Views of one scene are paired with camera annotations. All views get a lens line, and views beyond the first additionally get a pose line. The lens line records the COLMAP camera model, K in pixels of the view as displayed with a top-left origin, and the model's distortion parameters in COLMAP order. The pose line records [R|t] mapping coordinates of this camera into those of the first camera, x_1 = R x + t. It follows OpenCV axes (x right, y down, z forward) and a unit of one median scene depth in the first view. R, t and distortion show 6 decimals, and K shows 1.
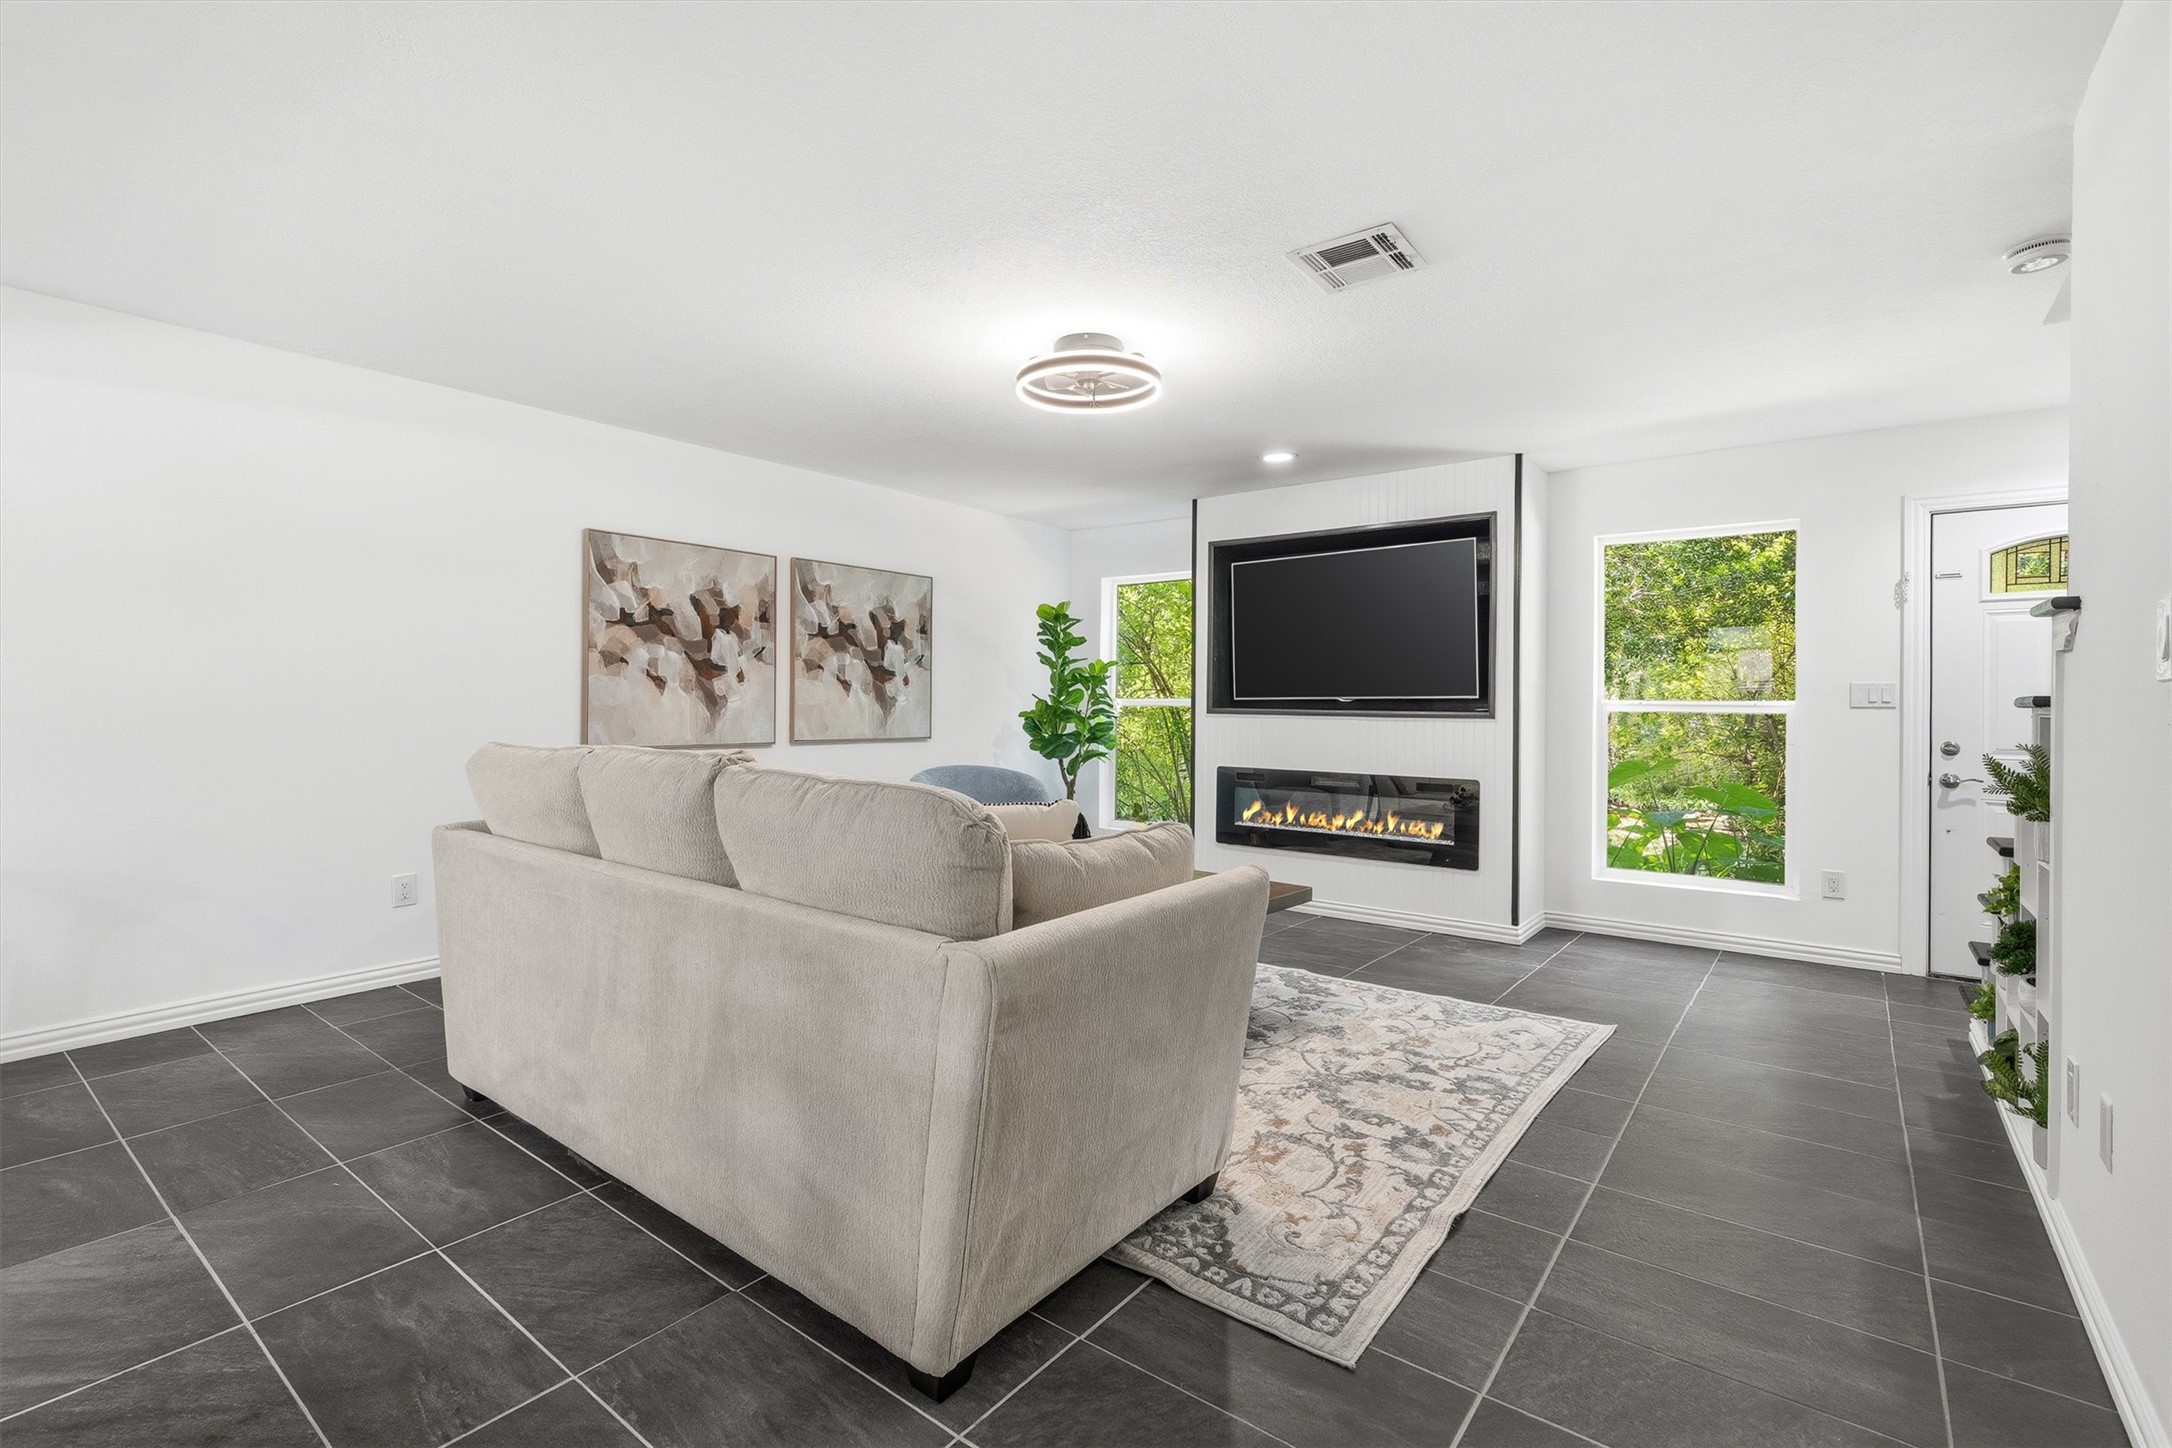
lens RADIAL K [[984.0, 0, 1083.4], [0, 984.0, 718.9], [0, 0, 1]] dist [-0.002281, -0.000256]
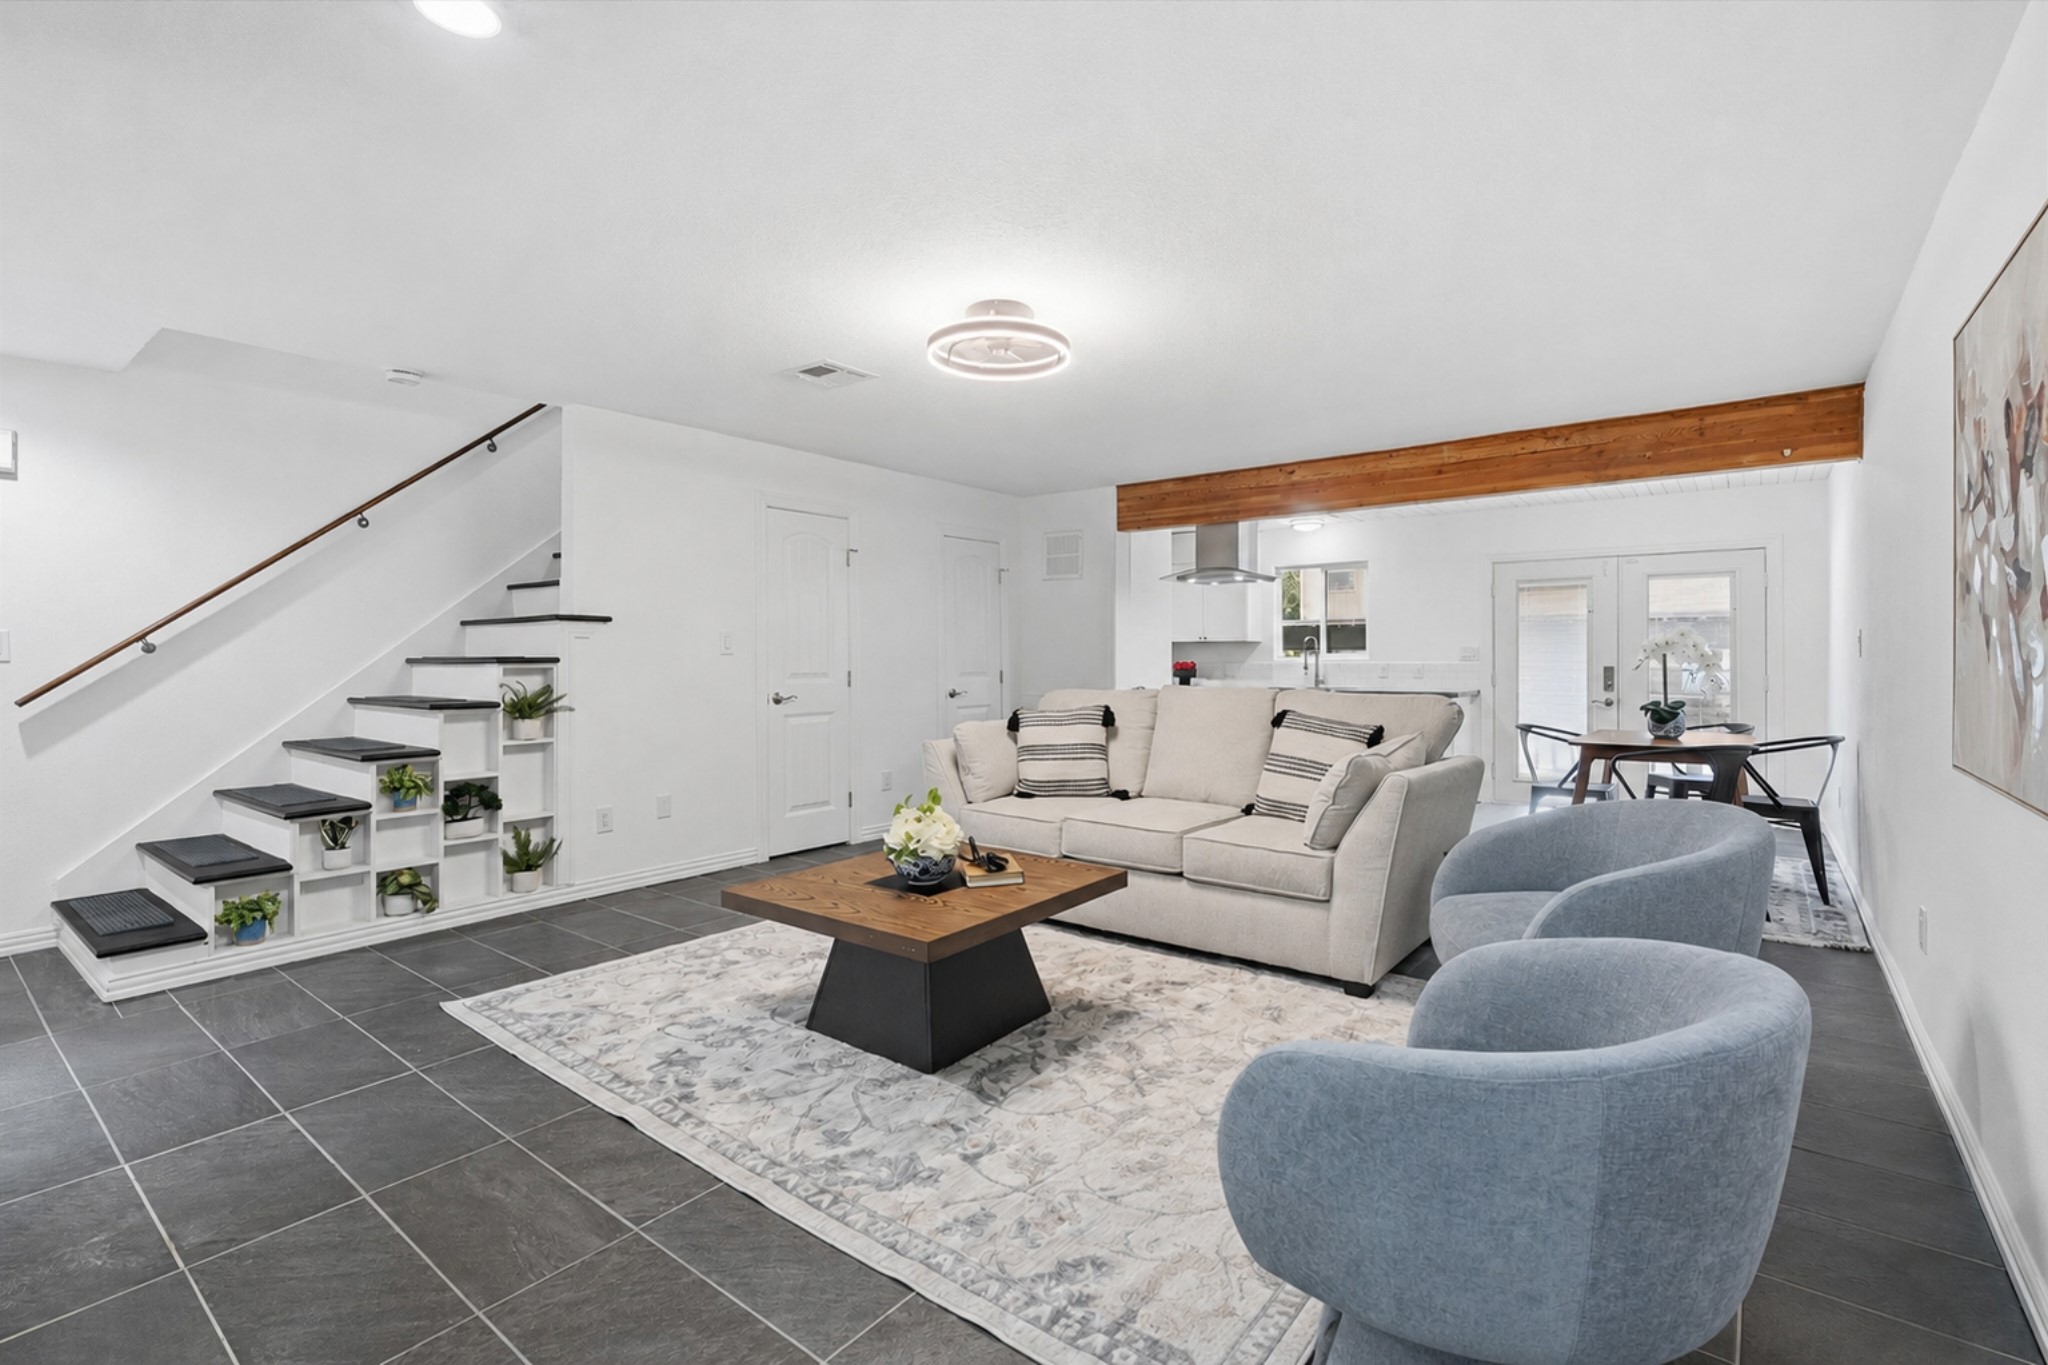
lens RADIAL K [[934.1, 0, 1020.5], [0, 934.1, 660.7], [0, 0, 1]] dist [-0.006506, -0.000230]
pose [[-0.999865, -0.007697, 0.014529, -0.019848], [-0.007341, 0.999674, 0.024461, -0.025519], [-0.014712, 0.024351, -0.999595, 1.190932]]
